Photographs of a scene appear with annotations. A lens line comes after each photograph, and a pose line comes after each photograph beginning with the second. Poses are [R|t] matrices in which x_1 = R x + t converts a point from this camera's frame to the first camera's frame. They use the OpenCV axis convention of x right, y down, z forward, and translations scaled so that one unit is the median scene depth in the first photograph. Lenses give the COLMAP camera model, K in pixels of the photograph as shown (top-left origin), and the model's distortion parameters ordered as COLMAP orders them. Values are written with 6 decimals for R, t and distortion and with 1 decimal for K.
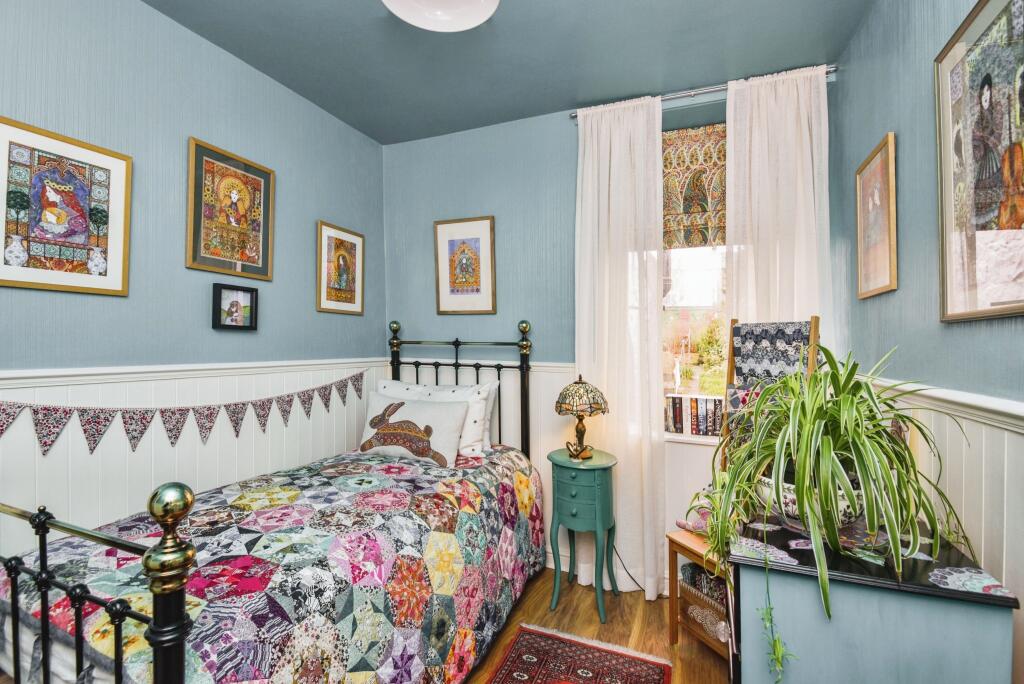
lens RADIAL K [[479.3, 0, 512.0], [0, 479.3, 342.0], [0, 0, 1]] dist [0.054750, -0.041256]
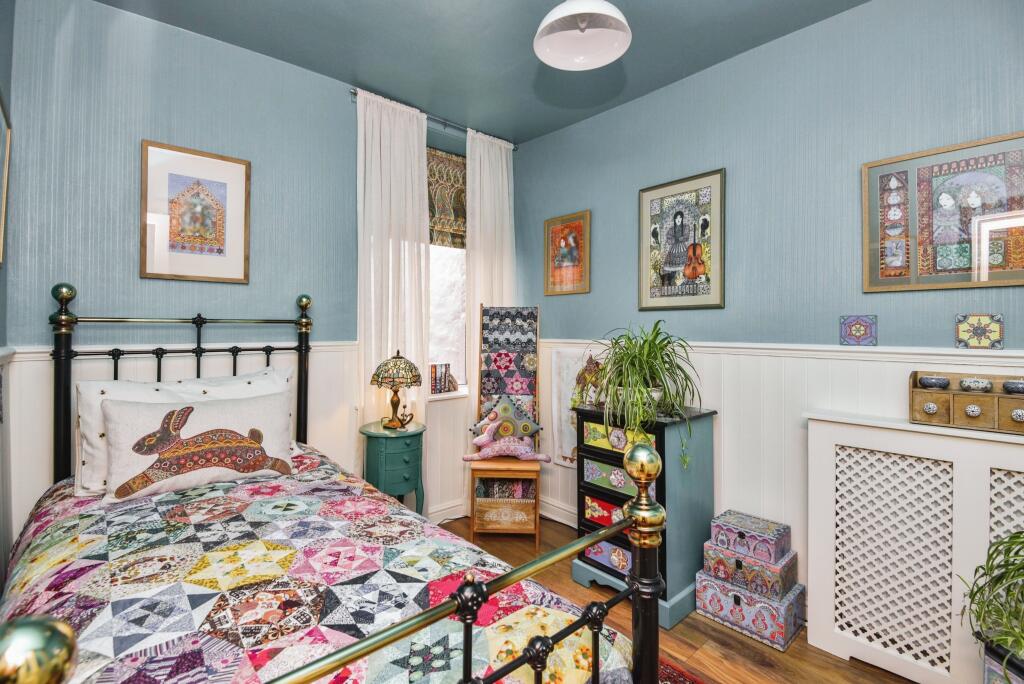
lens RADIAL K [[469.8, 0, 511.8], [0, 469.8, 327.6], [0, 0, 1]] dist [0.044534, -0.038122]
pose [[0.422690, -0.009611, 0.906223, -0.694626], [0.003056, 0.999953, 0.009180, 0.009426], [-0.906269, -0.001111, 0.422700, 0.326049]]
